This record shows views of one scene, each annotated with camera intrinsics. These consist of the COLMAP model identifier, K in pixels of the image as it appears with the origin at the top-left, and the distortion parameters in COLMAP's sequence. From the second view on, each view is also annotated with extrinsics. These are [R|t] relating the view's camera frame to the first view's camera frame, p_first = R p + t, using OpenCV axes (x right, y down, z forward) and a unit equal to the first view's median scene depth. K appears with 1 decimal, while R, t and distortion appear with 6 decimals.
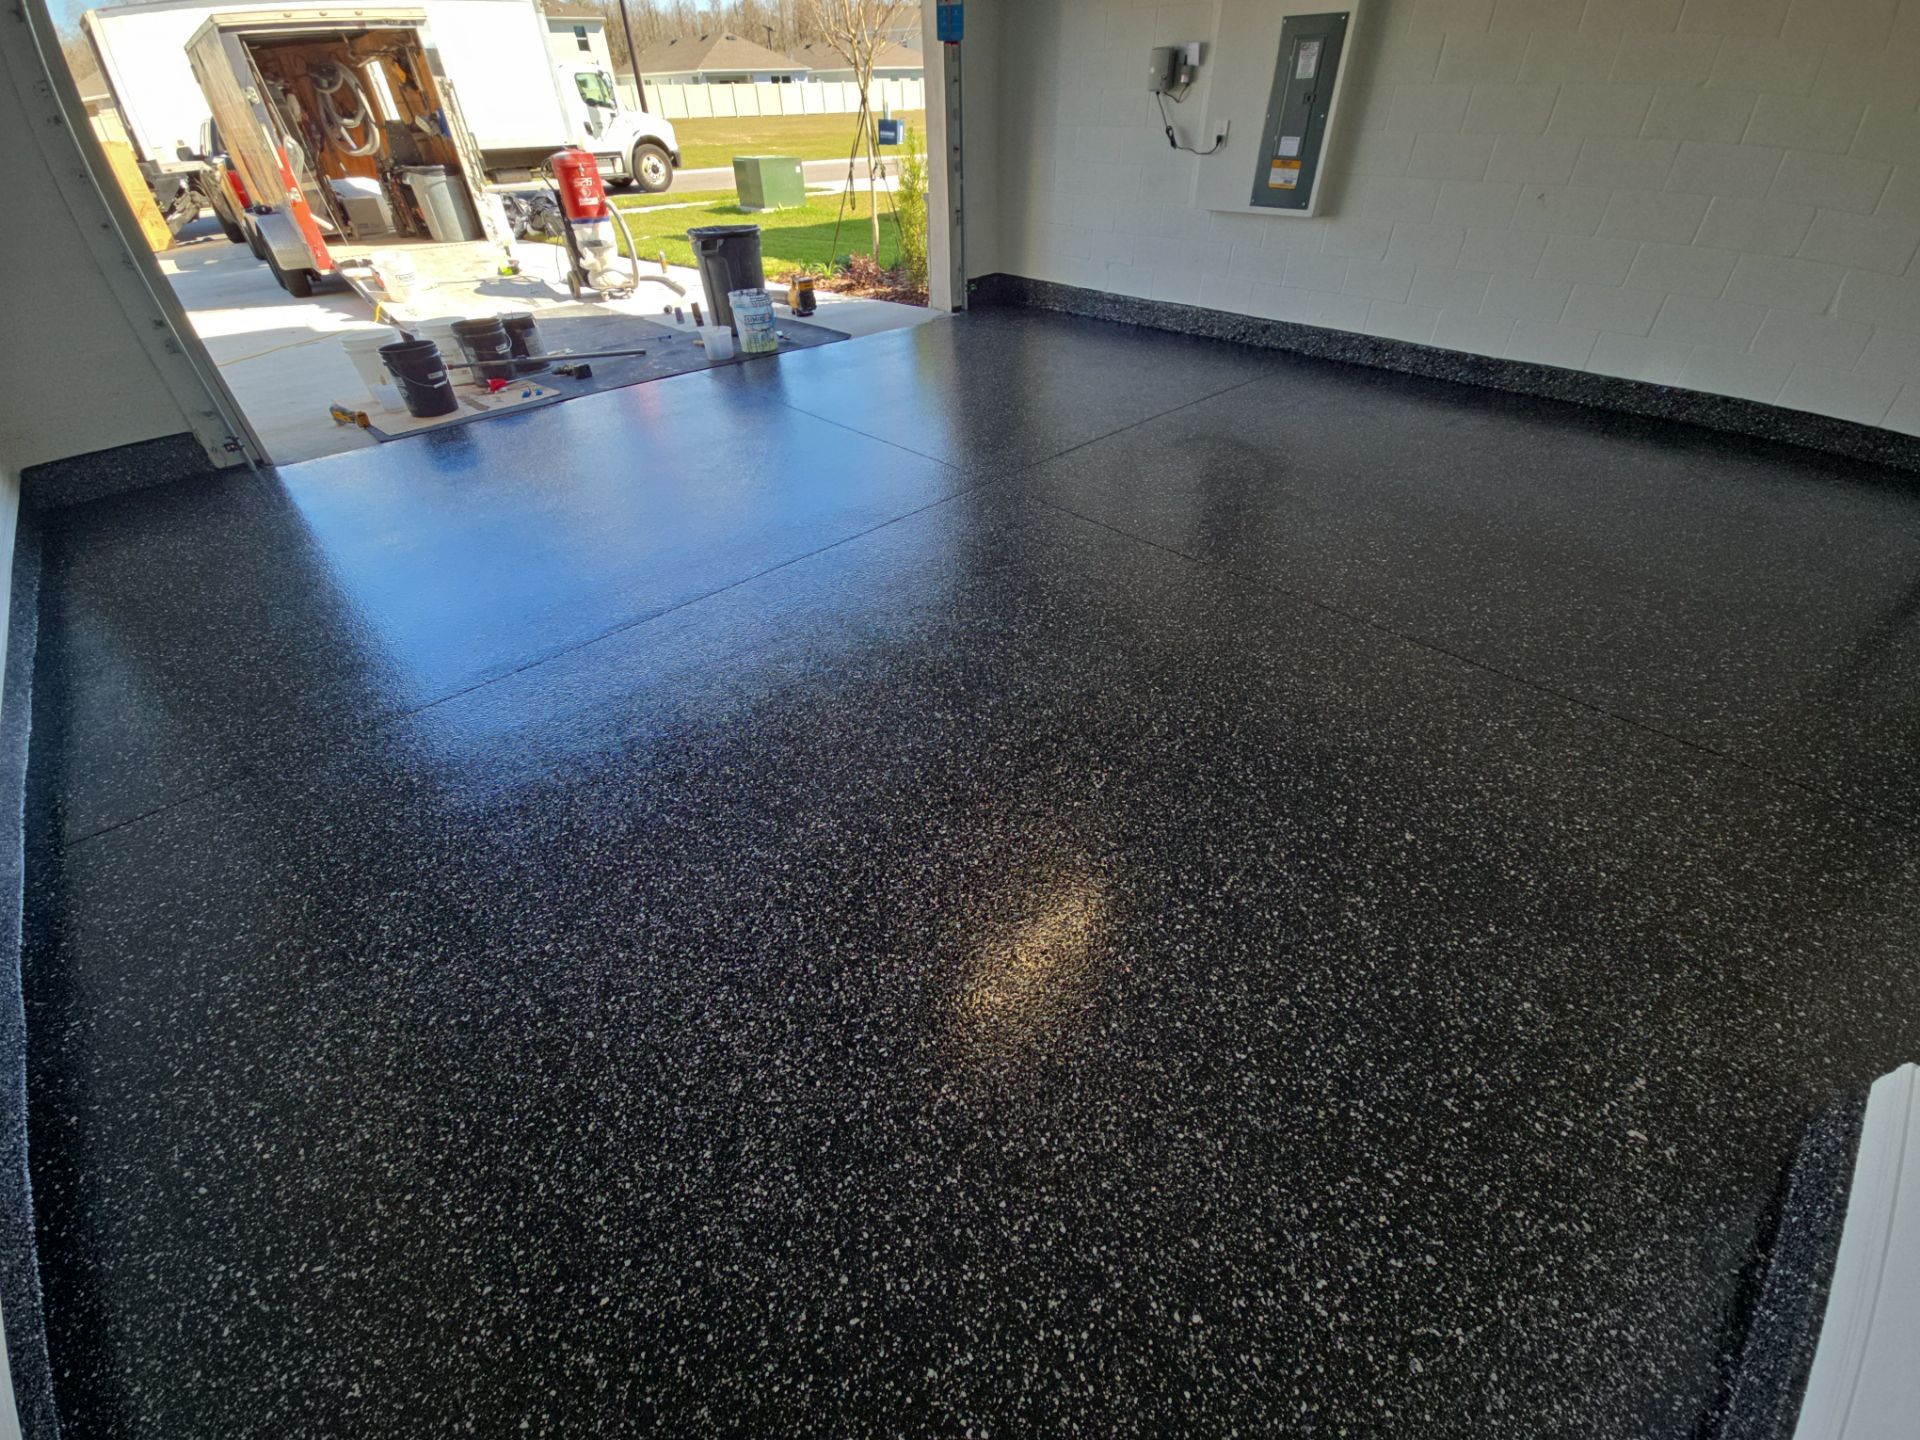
lens RADIAL K [[792.5, 0, 963.9], [0, 792.5, 725.8], [0, 0, 1]] dist [0.016371, -0.009996]
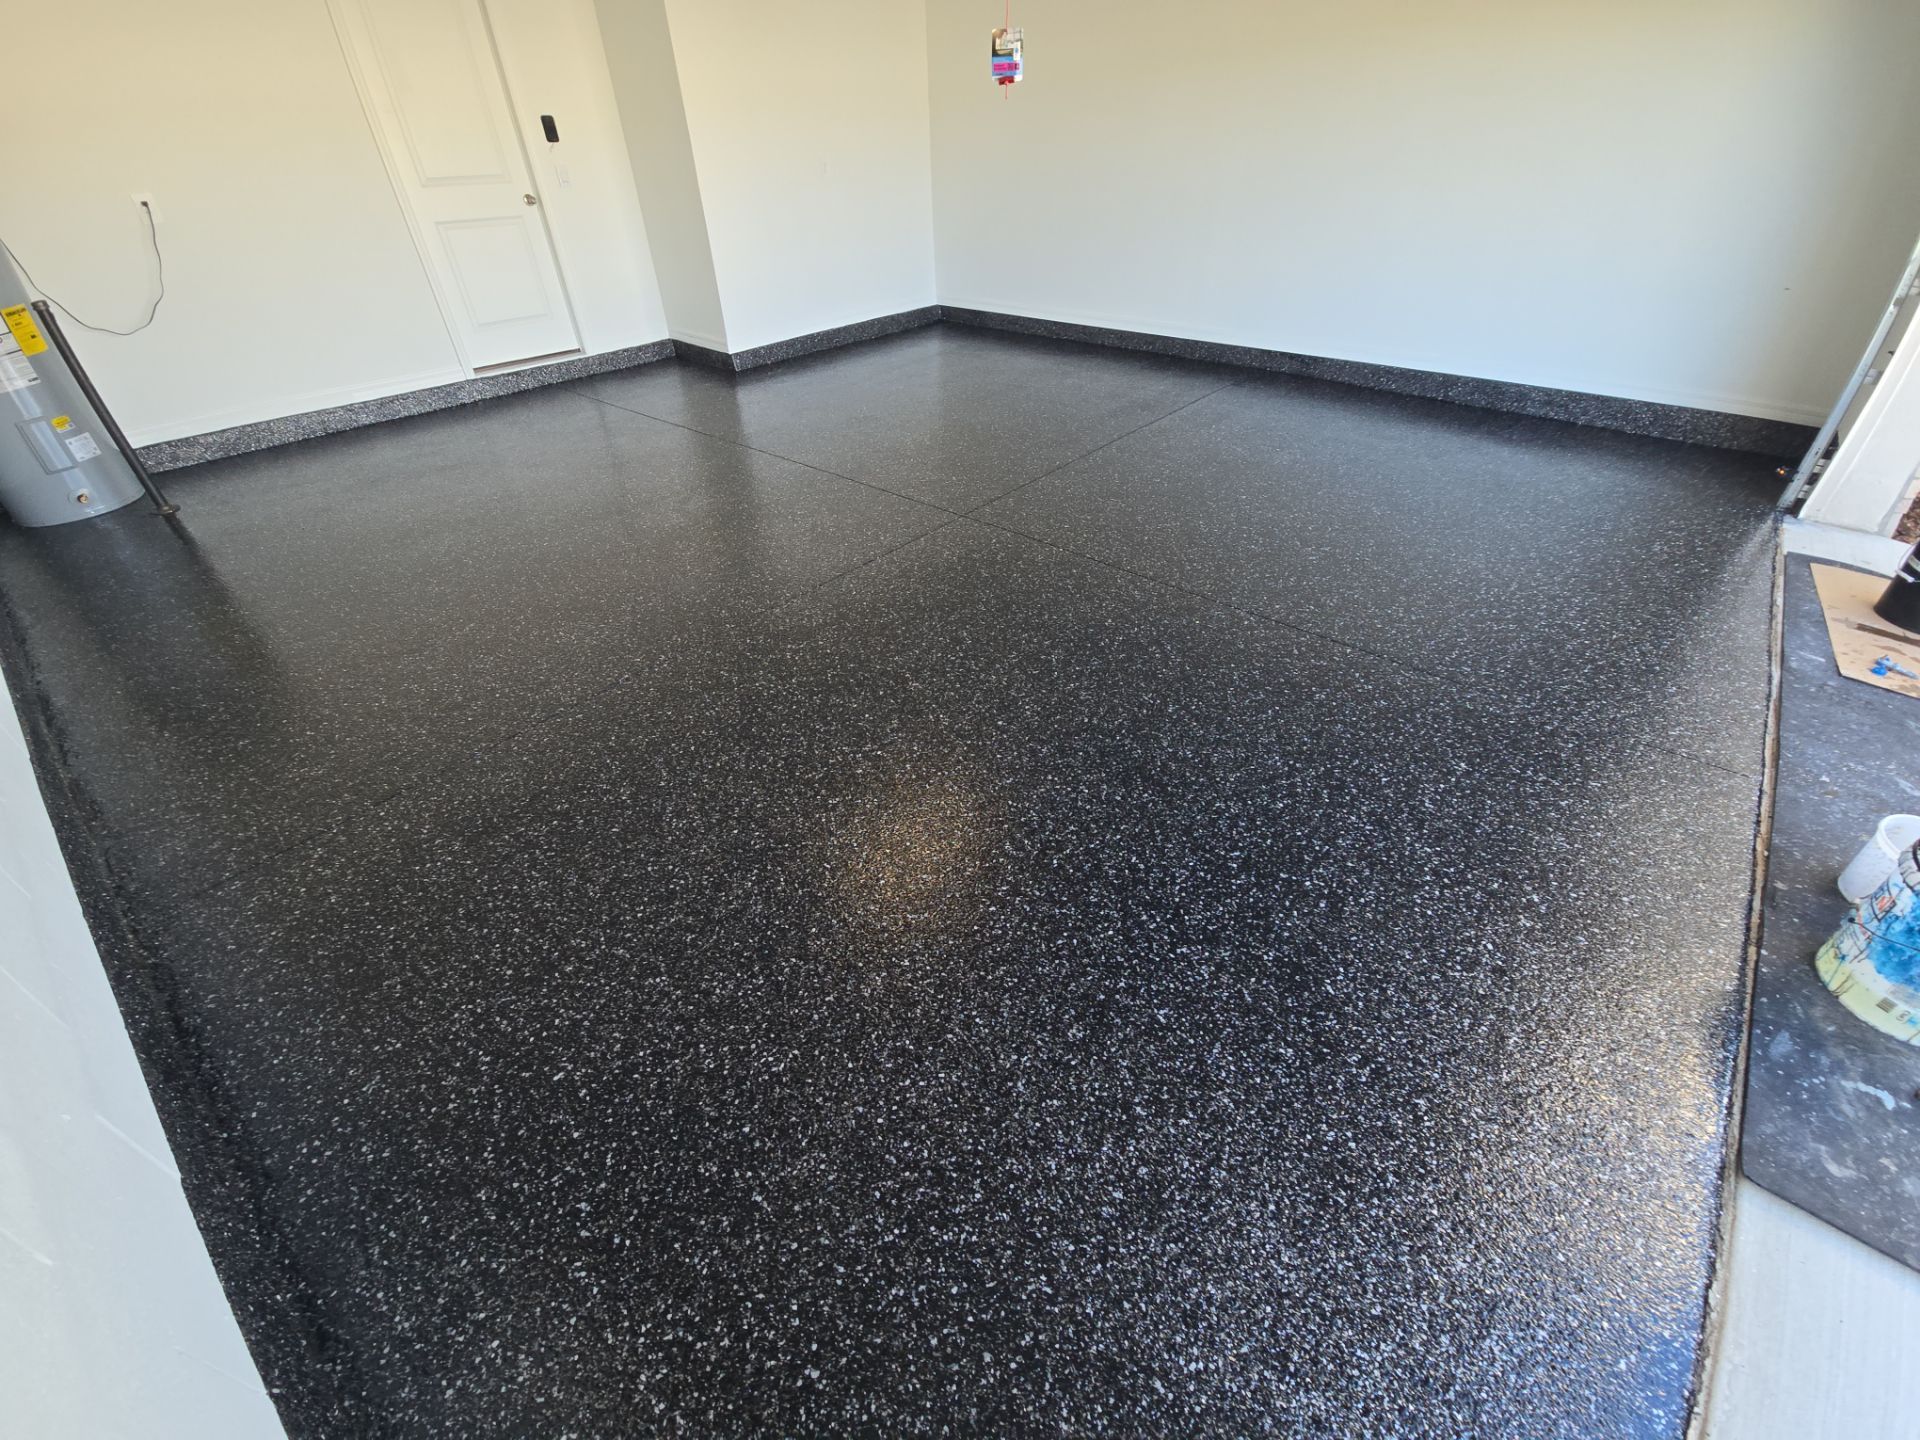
lens RADIAL K [[792.5, 0, 963.9], [0, 792.5, 725.8], [0, 0, 1]] dist [0.016371, -0.009996]
pose [[-0.992062, 0.103576, -0.071306, 0.088243], [-0.043942, 0.245764, 0.968333, -0.872679], [0.117820, 0.963780, -0.239262, 1.080638]]
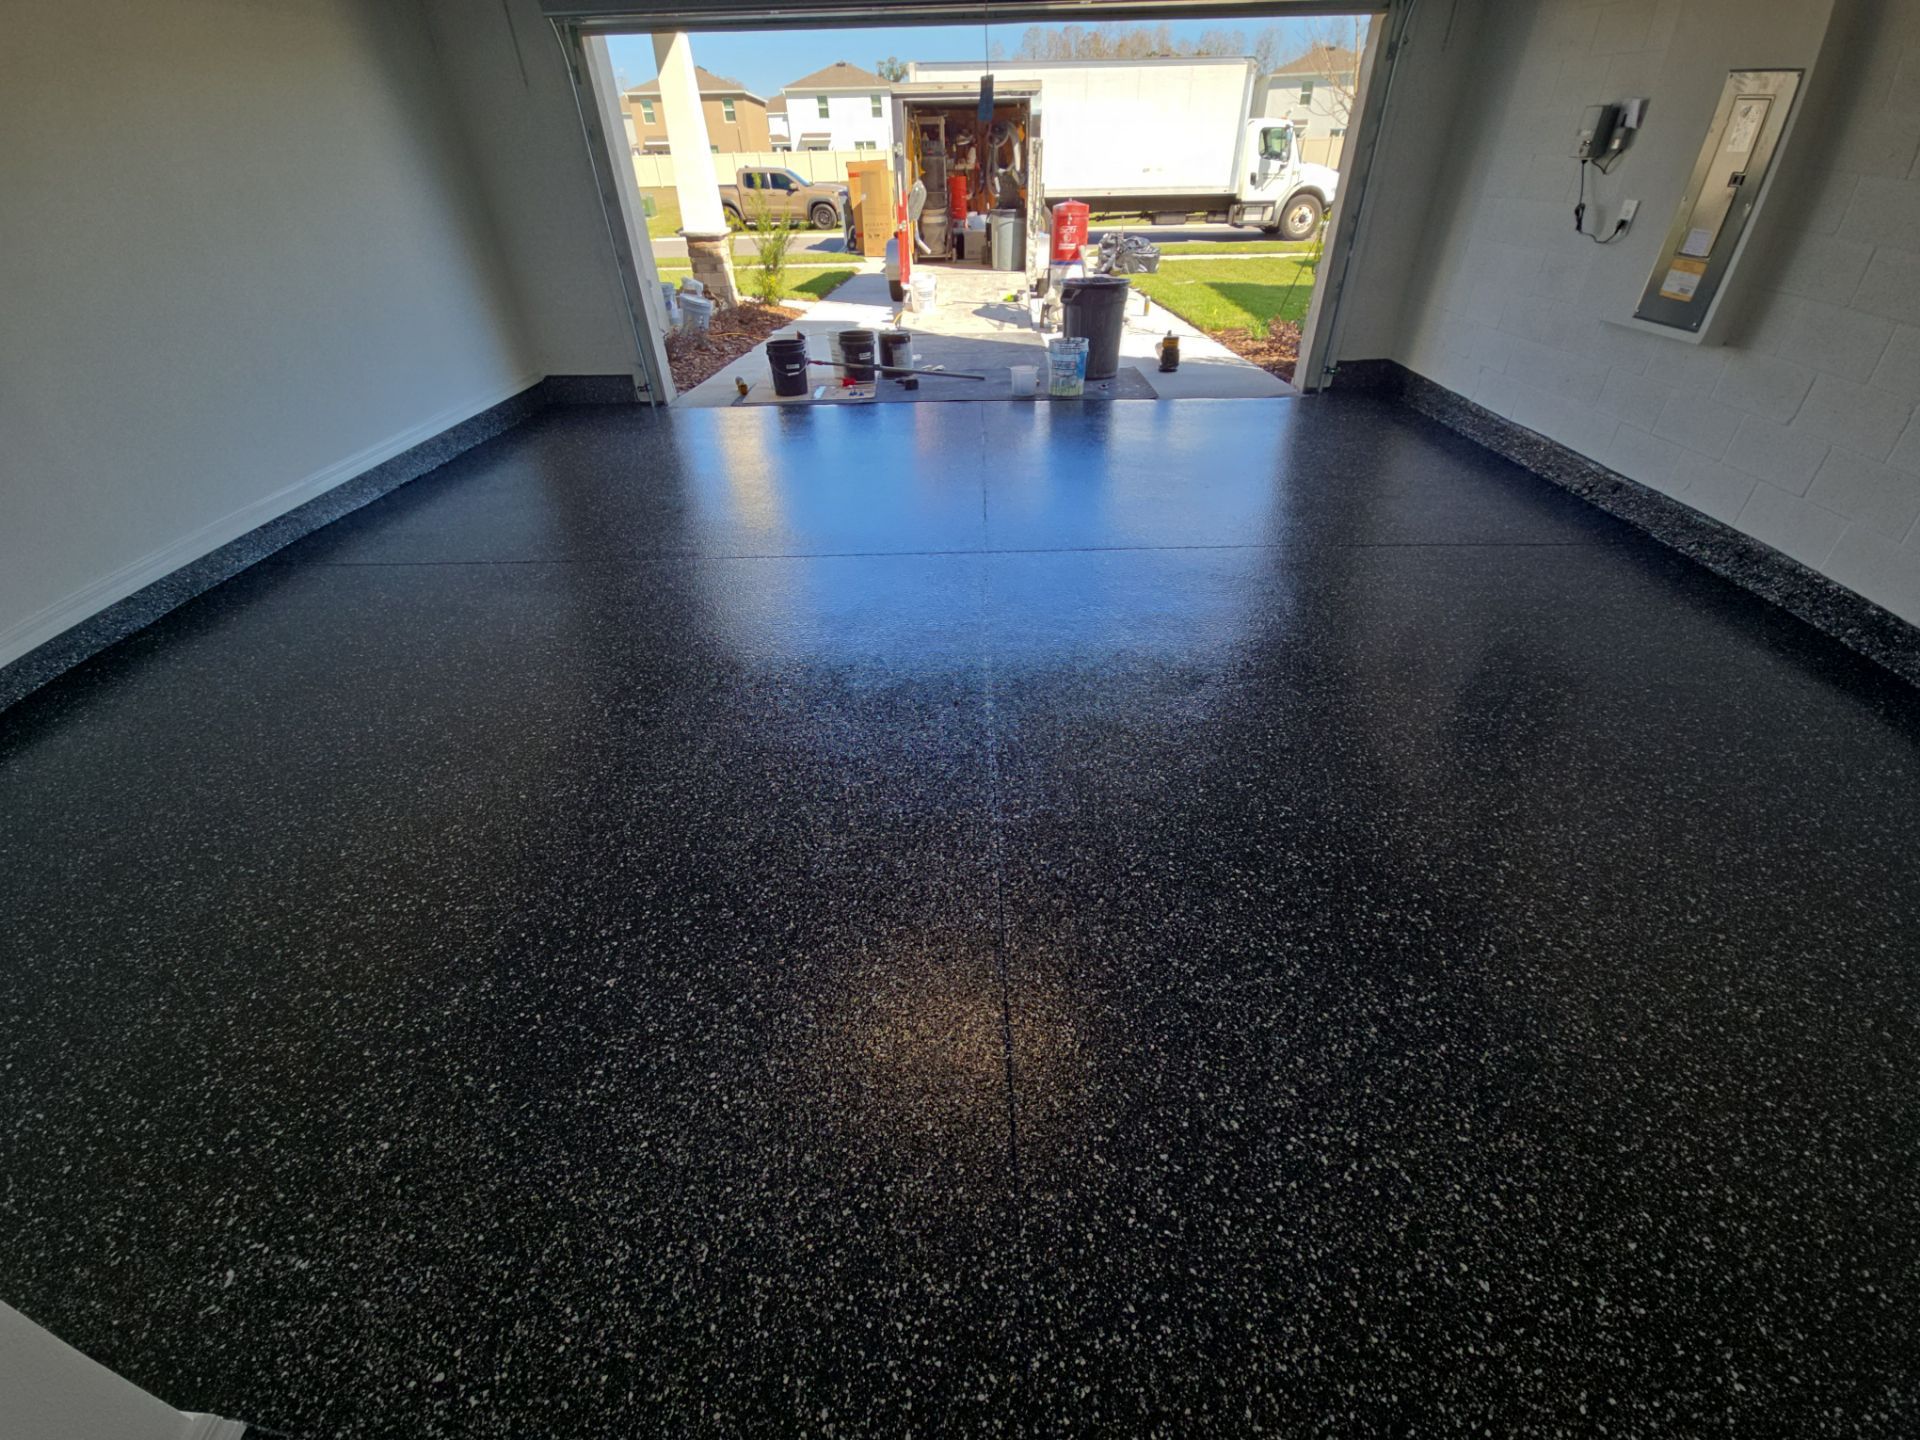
lens RADIAL K [[792.5, 0, 963.9], [0, 792.5, 725.8], [0, 0, 1]] dist [0.016371, -0.009996]
pose [[0.724679, 0.405305, -0.557287, 0.469818], [-0.426260, 0.899100, 0.099605, -0.146801], [0.541427, 0.165368, 0.824324, 0.158995]]
